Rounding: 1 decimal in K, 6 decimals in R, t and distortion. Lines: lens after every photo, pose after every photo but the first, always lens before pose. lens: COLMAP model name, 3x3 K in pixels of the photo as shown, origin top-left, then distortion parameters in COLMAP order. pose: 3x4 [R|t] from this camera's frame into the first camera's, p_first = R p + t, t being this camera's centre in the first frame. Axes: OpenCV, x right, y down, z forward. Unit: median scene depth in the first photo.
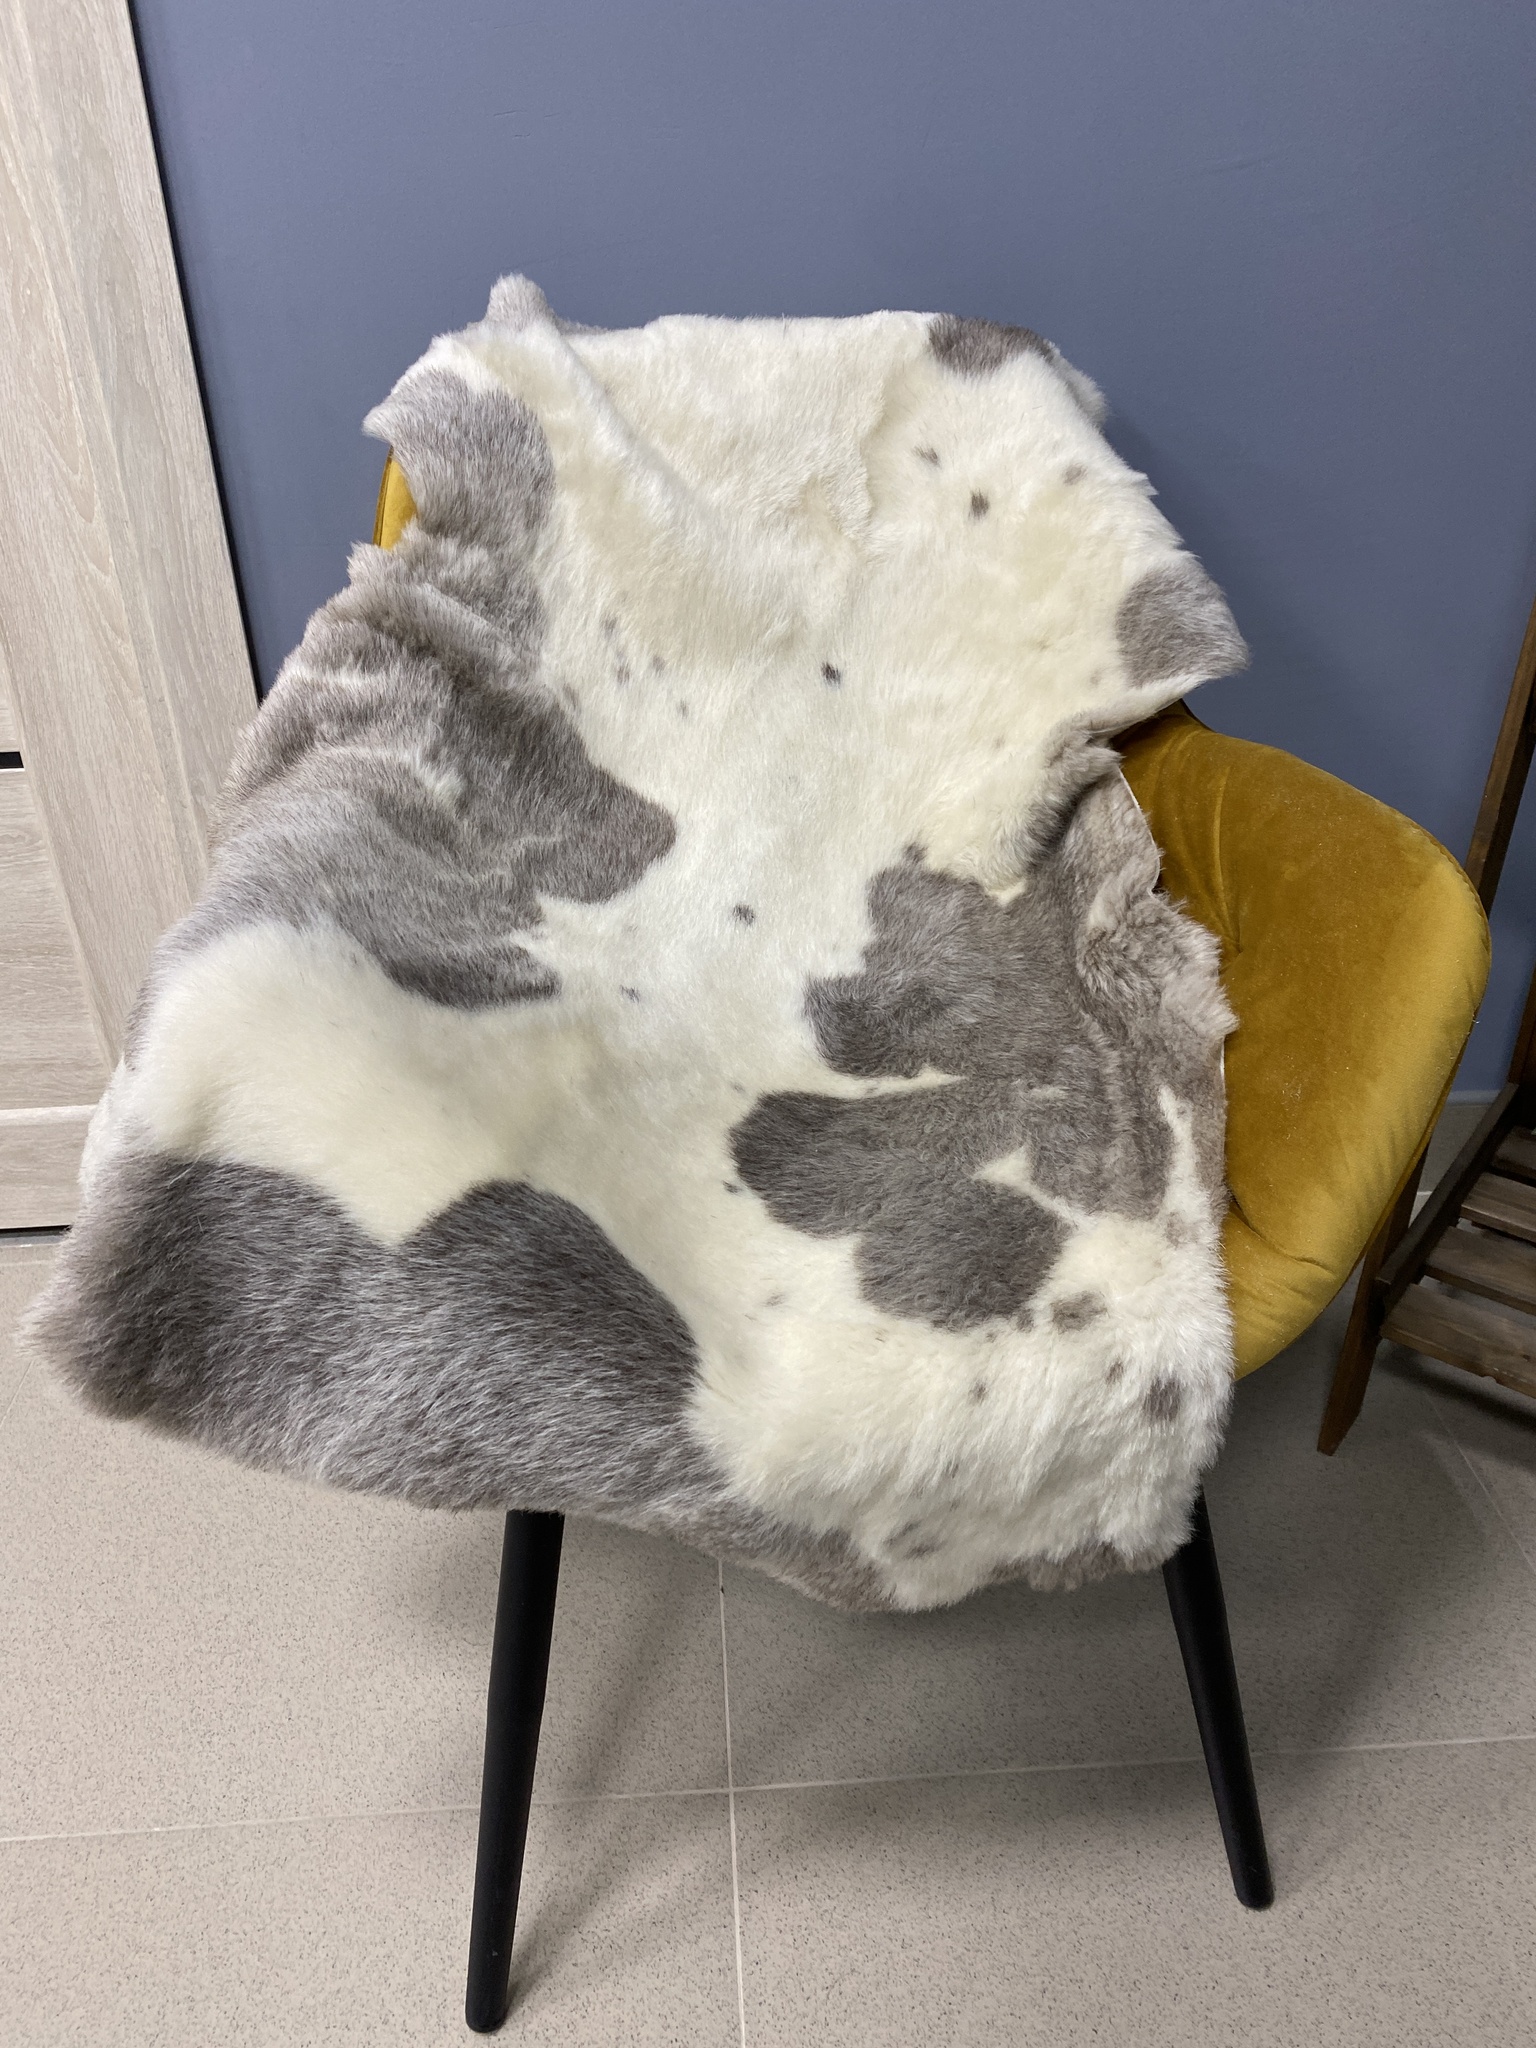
lens RADIAL K [[1549.9, 0, 760.0], [0, 1549.9, 1018.8], [0, 0, 1]] dist [0.003979, -0.005022]
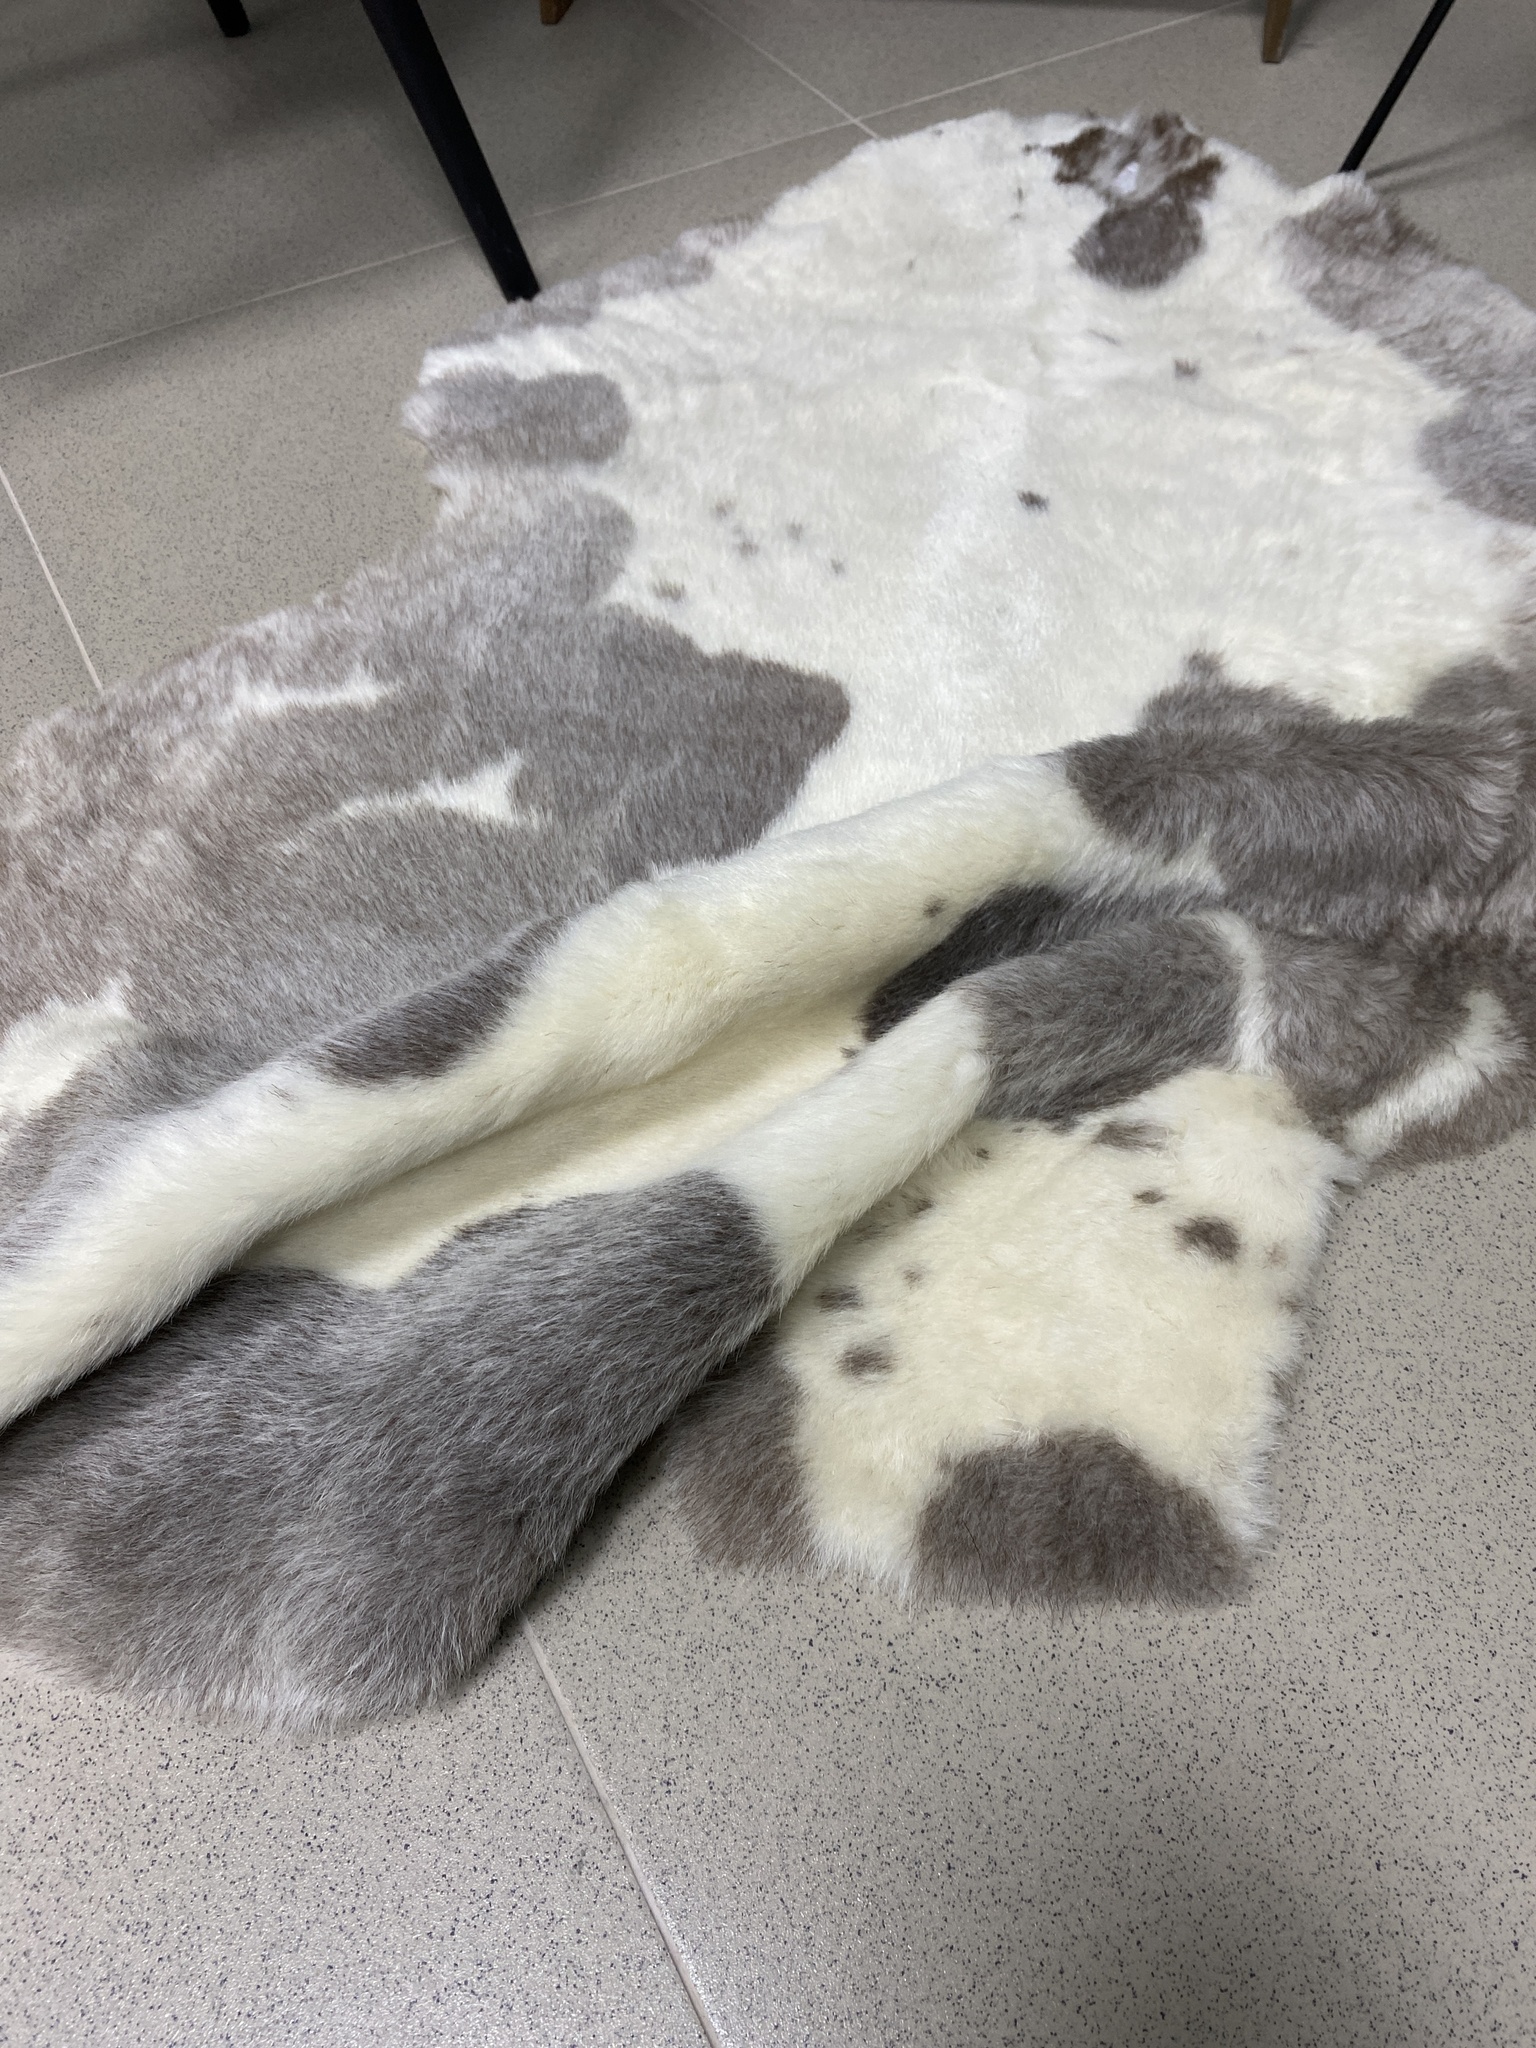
lens RADIAL K [[1514.6, 0, 765.1], [0, 1514.6, 1024.6], [0, 0, 1]] dist [-0.007008, -0.003139]
pose [[0.916392, -0.327269, 0.230477, 0.076591], [0.206152, 0.879427, 0.429080, 0.553661], [-0.343112, -0.345692, 0.873368, -0.061676]]
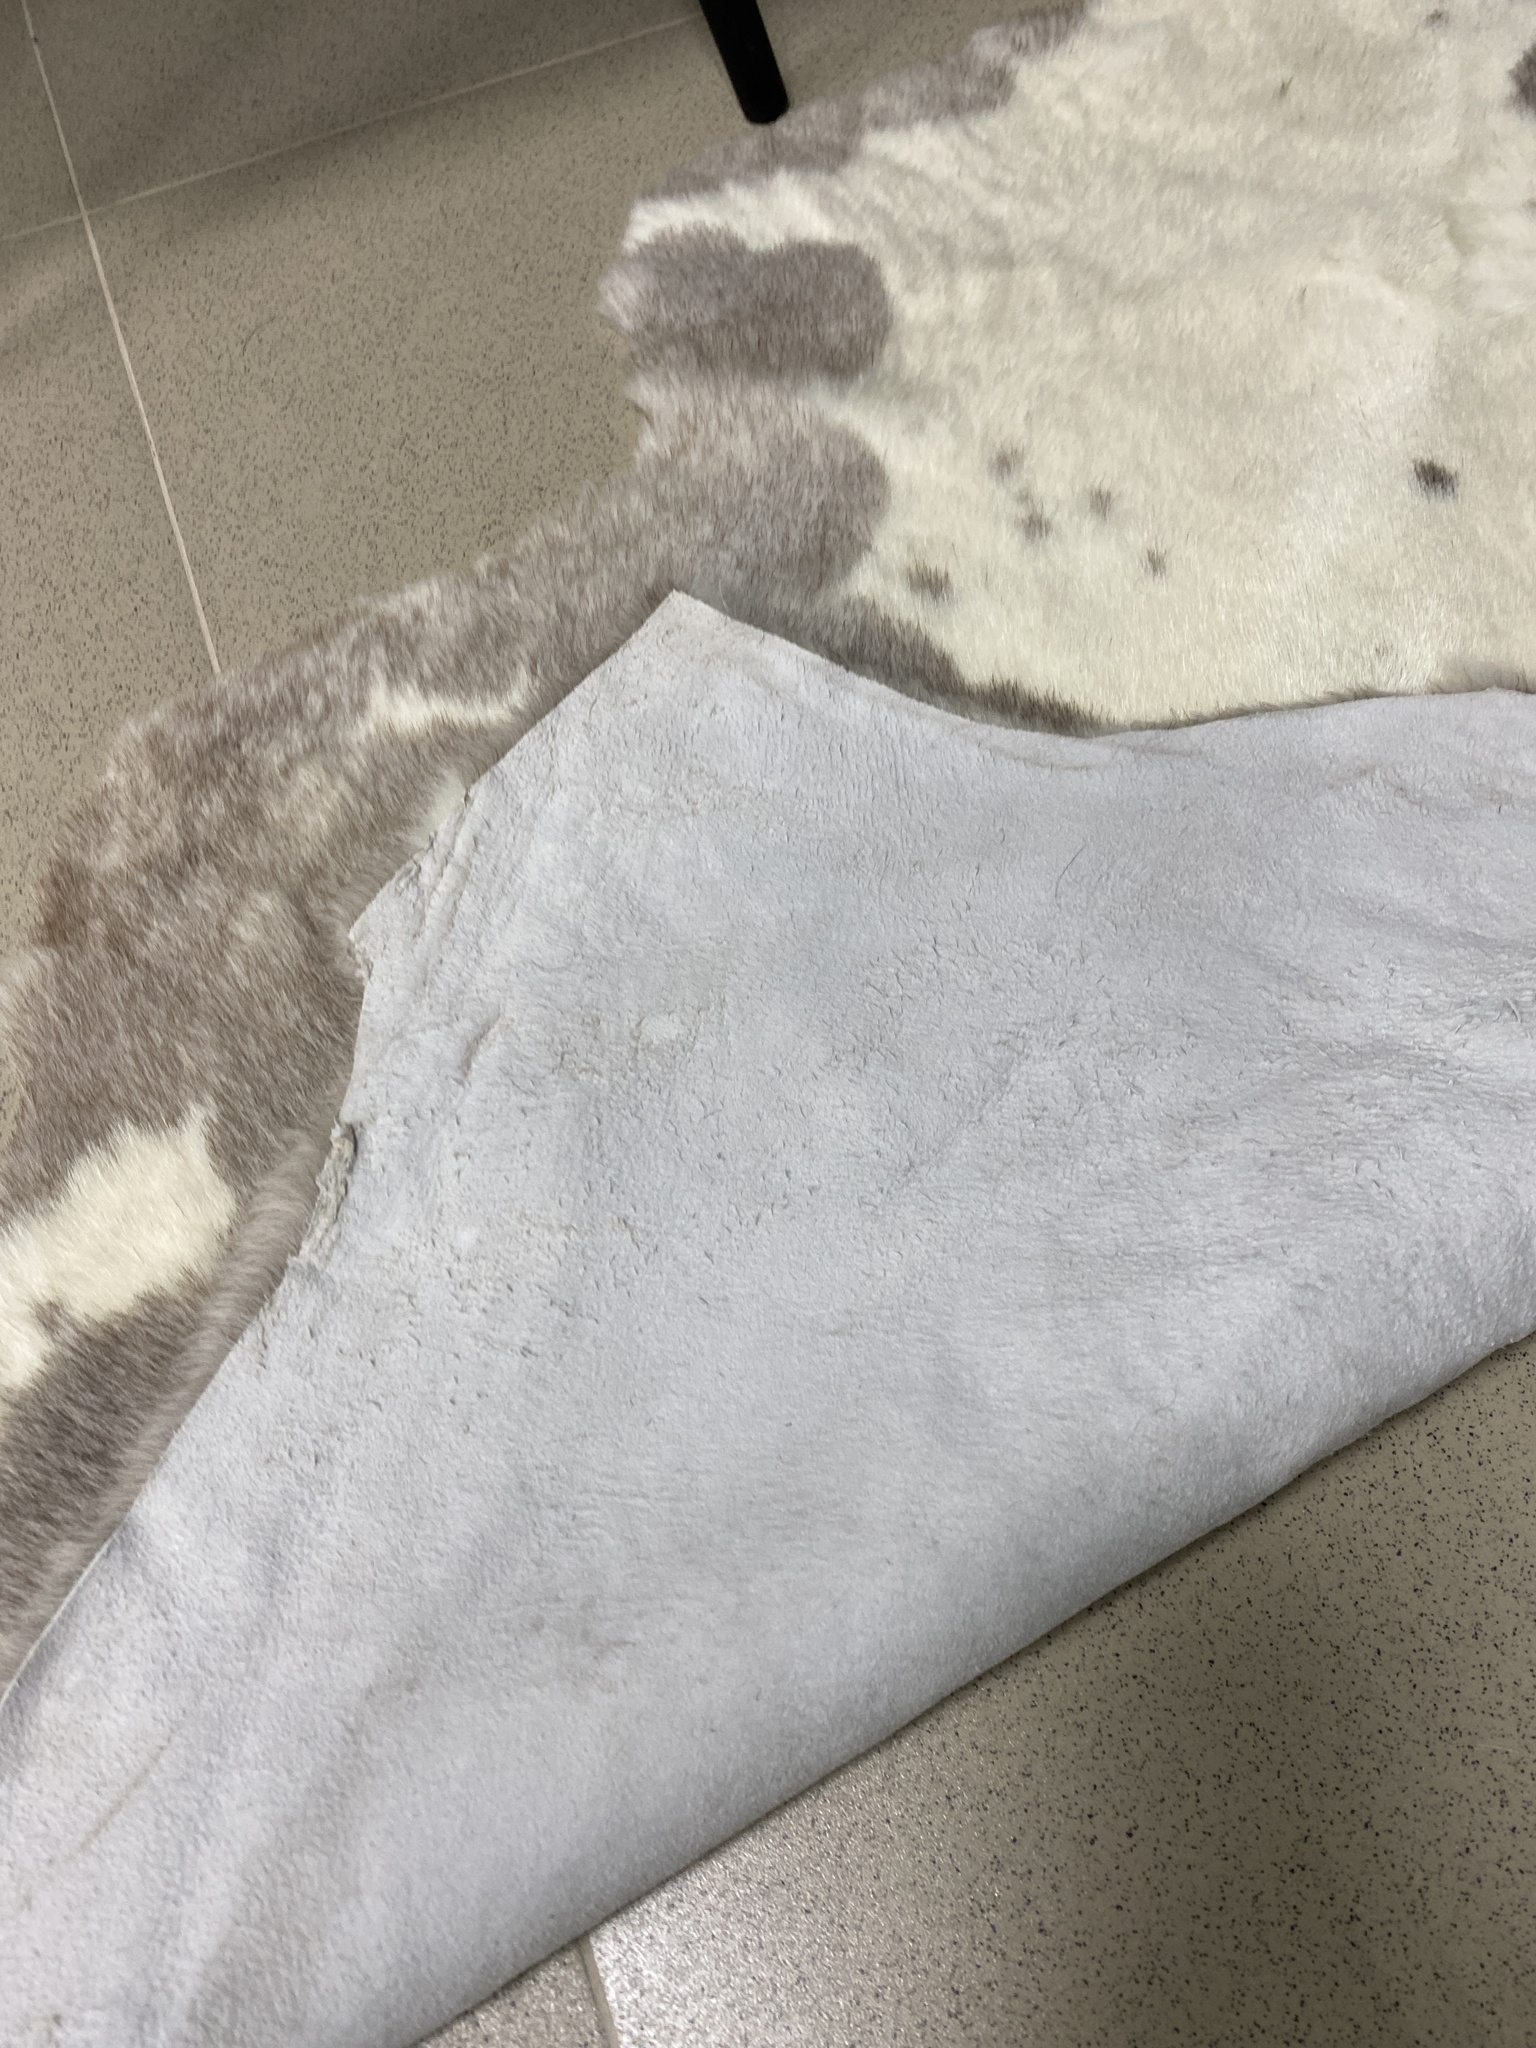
lens RADIAL K [[1546.4, 0, 761.5], [0, 1546.4, 1012.6], [0, 0, 1]] dist [0.011388, -0.008208]
pose [[0.958439, -0.273743, 0.080368, 0.122749], [0.192814, 0.829144, 0.524732, 0.495107], [-0.210279, -0.487427, 0.847465, 0.114726]]
